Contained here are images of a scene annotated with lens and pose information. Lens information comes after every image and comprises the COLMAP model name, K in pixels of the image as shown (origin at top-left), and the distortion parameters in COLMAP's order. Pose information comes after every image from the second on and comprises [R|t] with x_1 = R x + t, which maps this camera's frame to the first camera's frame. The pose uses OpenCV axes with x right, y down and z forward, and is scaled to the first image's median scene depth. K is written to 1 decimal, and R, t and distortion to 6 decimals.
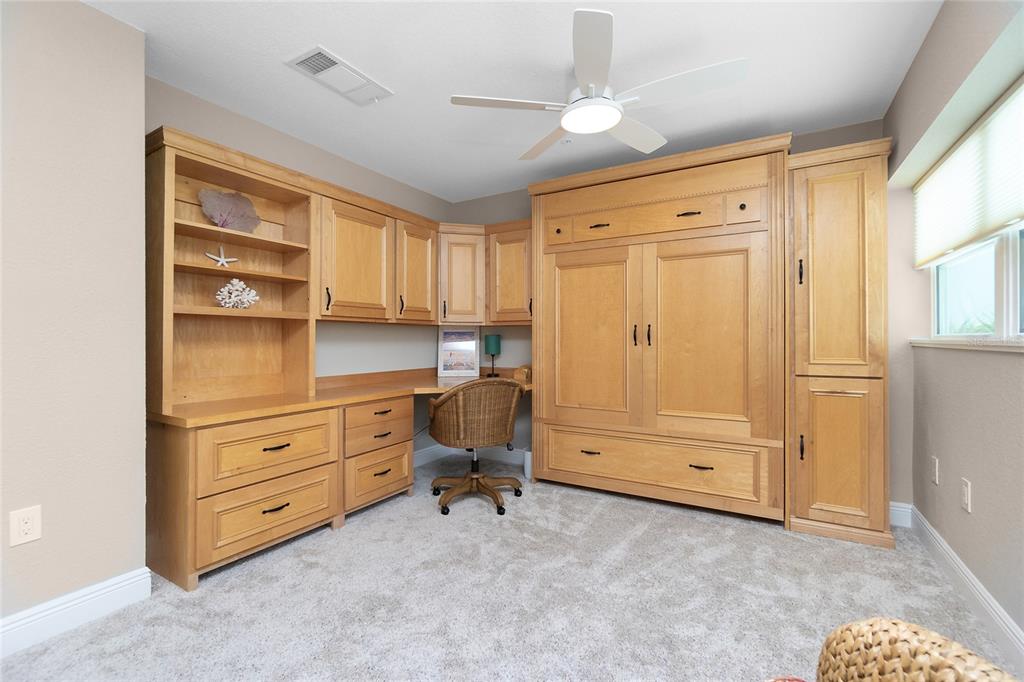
lens RADIAL K [[443.9, 0, 513.2], [0, 443.9, 335.5], [0, 0, 1]] dist [-0.001526, 0.001534]
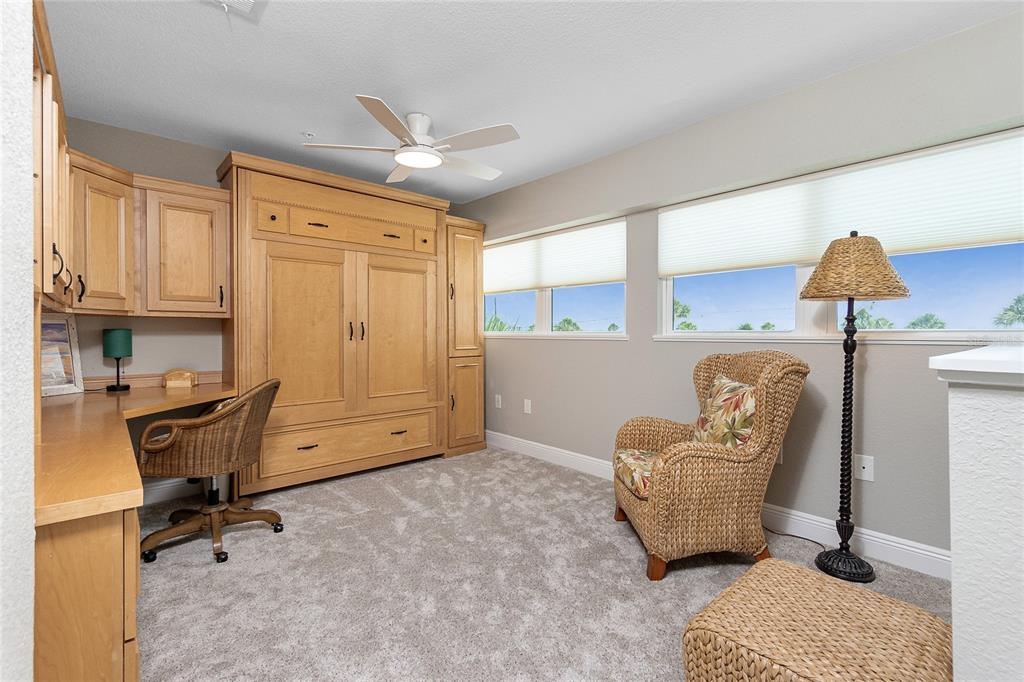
lens RADIAL K [[443.9, 0, 514.8], [0, 443.9, 335.6], [0, 0, 1]] dist [-0.001526, 0.001534]
pose [[0.313027, -0.005723, 0.949727, -0.722766], [-0.004703, 0.999960, 0.007575, 0.000150], [-0.949733, -0.006838, 0.312987, 0.274076]]
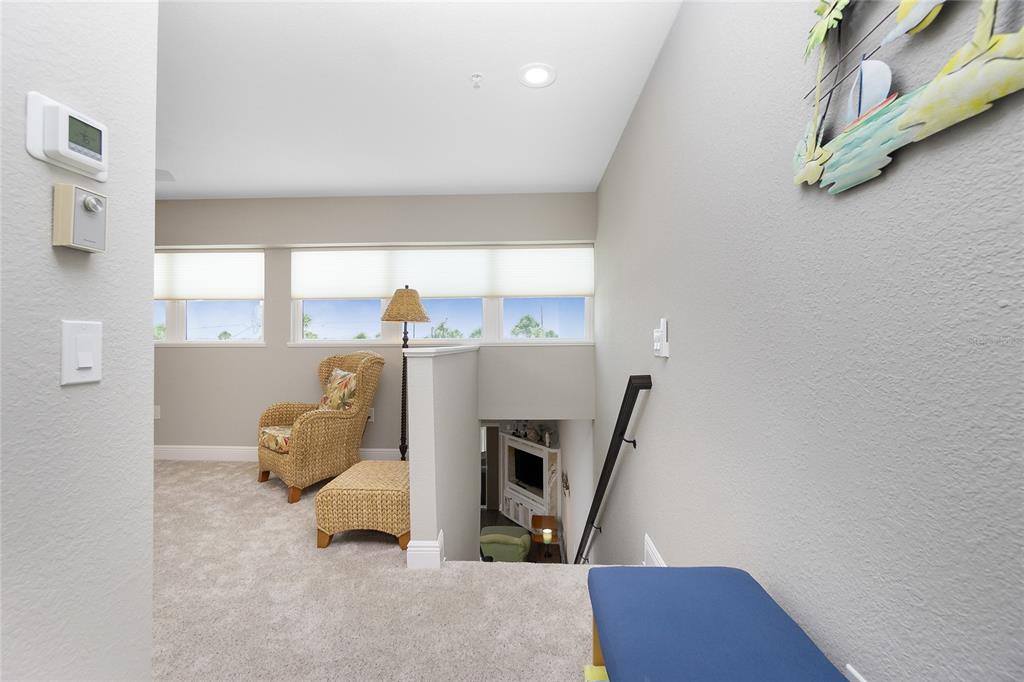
lens RADIAL K [[443.9, 0, 509.7], [0, 443.9, 336.4], [0, 0, 1]] dist [-0.001526, 0.001534]
pose [[-0.461536, 0.010248, 0.887062, -1.213129], [-0.000144, 0.999932, -0.011627, 0.002010], [-0.887121, -0.005494, -0.461504, 0.317627]]
